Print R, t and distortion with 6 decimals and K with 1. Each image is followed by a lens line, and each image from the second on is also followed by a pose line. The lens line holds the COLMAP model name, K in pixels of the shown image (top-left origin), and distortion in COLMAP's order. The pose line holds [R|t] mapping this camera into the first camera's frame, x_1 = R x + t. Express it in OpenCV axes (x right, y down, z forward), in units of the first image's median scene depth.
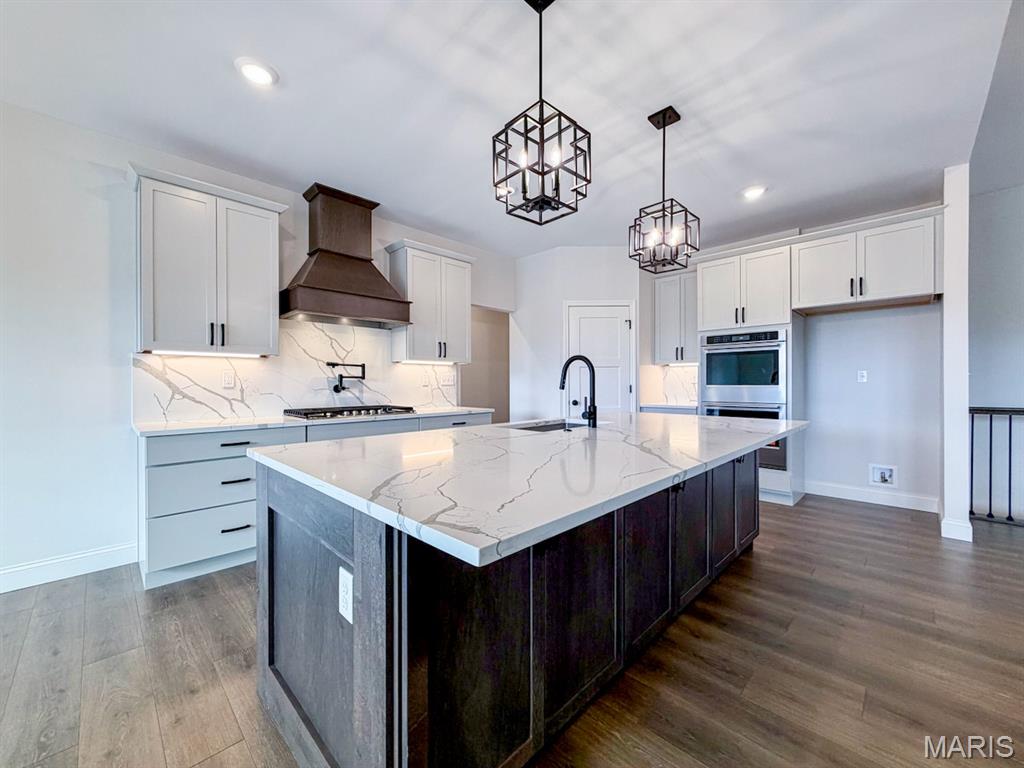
lens RADIAL K [[406.5, 0, 509.9], [0, 406.5, 383.1], [0, 0, 1]] dist [0.000814, -0.000177]
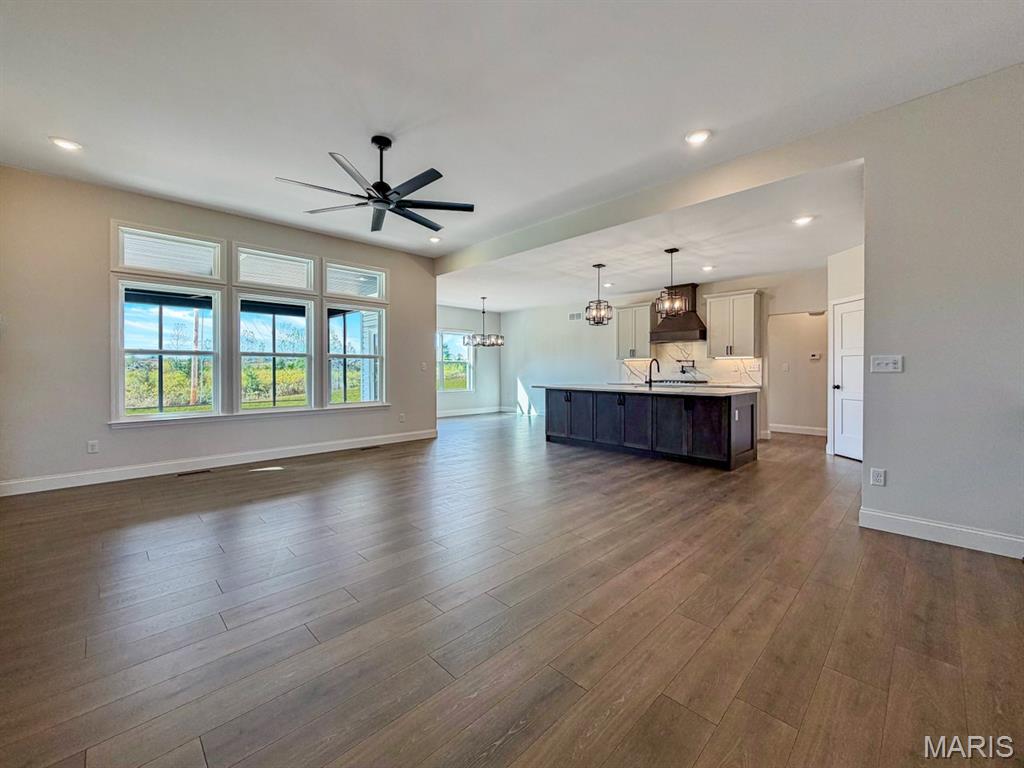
lens RADIAL K [[415.1, 0, 509.8], [0, 415.1, 370.2], [0, 0, 1]] dist [0.000224, -0.000021]
pose [[-0.015848, 0.006755, -0.999852, 1.879086], [0.000063, 0.999977, 0.006755, -0.011465], [0.999874, 0.000044, -0.015848, 0.108035]]
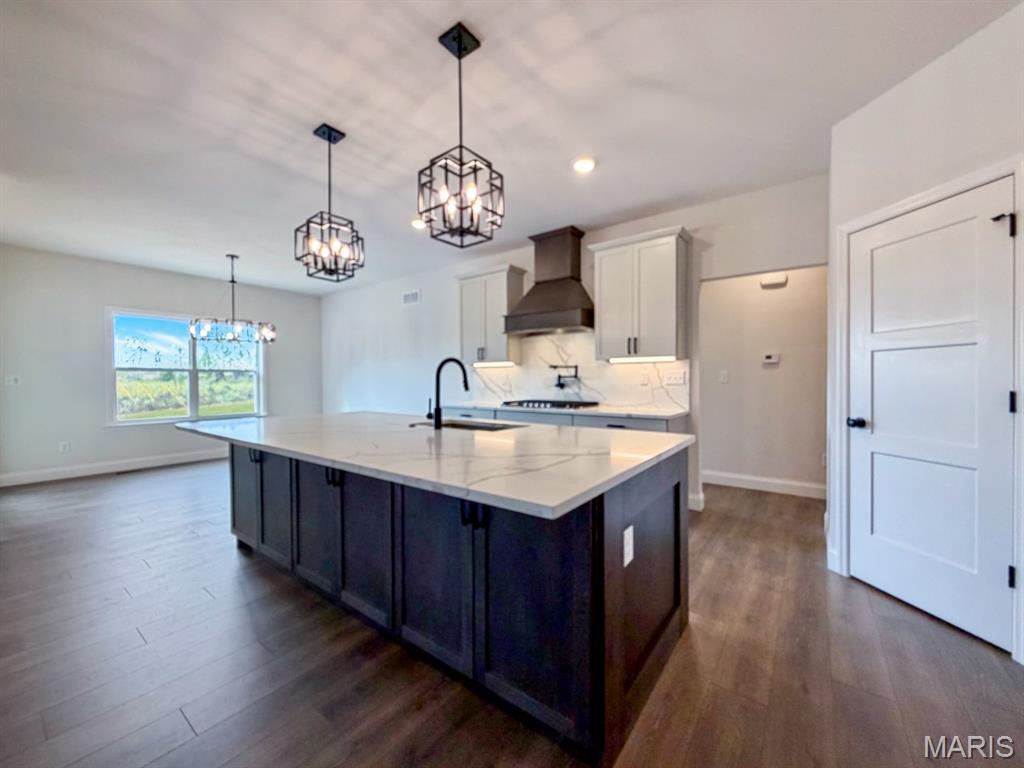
lens RADIAL K [[402.4, 0, 510.3], [0, 402.4, 384.8], [0, 0, 1]] dist [0.001012, 0.000121]
pose [[0.136025, 0.017925, -0.990543, 0.816548], [0.003881, 0.999819, 0.018626, -0.013590], [0.990698, -0.006378, 0.135931, 0.697119]]
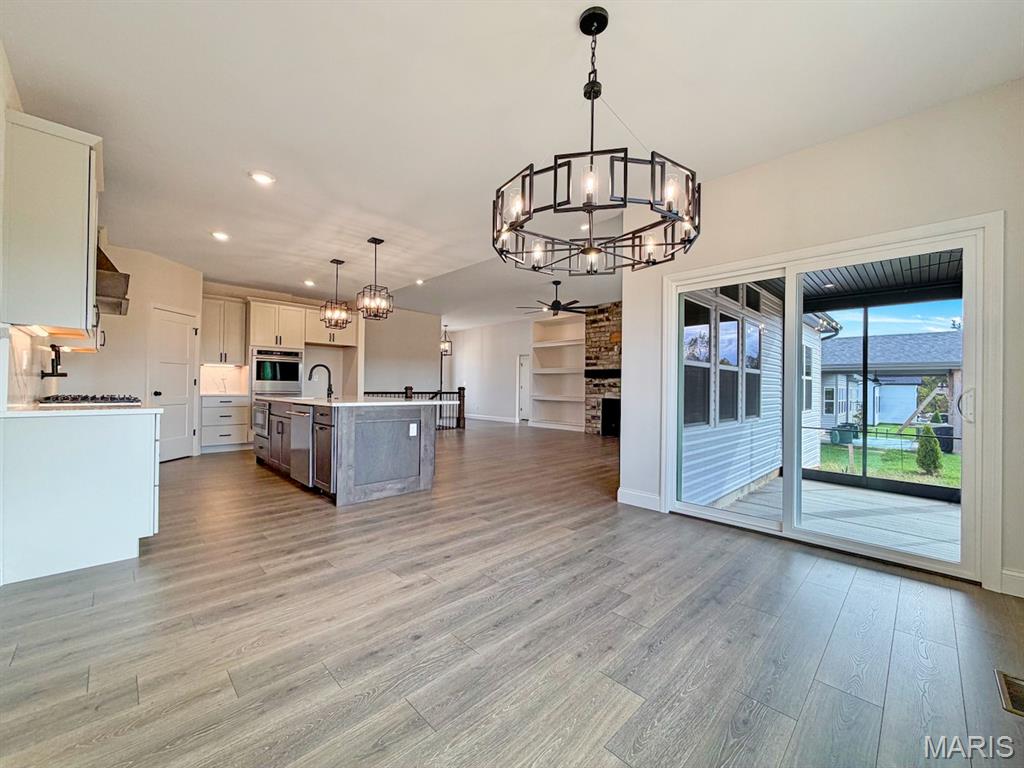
lens RADIAL K [[409.0, 0, 509.0], [0, 409.0, 385.3], [0, 0, 1]] dist [-0.000470, -0.000046]
pose [[0.020138, 0.010376, 0.999743, -1.319936], [-0.012853, 0.999866, -0.010119, 0.032747], [-0.999715, -0.012646, 0.020269, -0.005704]]
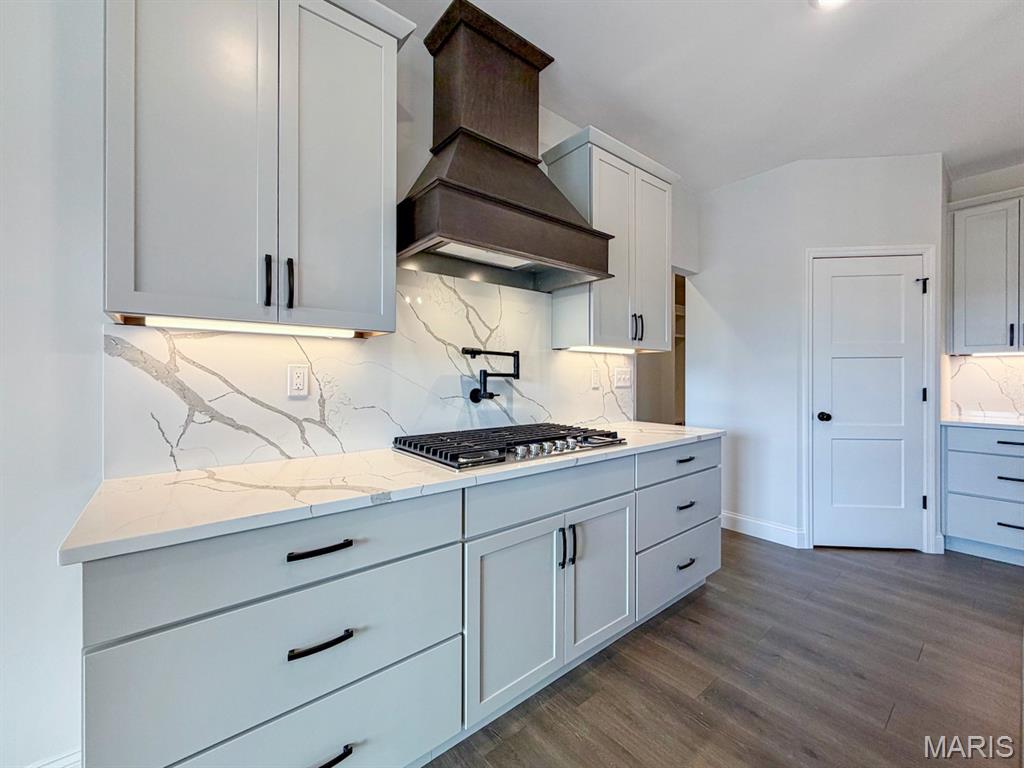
lens RADIAL K [[416.3, 0, 506.8], [0, 416.3, 374.8], [0, 0, 1]] dist [-0.000767, 0.000052]
pose [[0.993578, 0.005544, -0.113016, -0.329596], [-0.005735, 0.999983, -0.001365, -0.014845], [0.113006, 0.002005, 0.993592, 0.452172]]
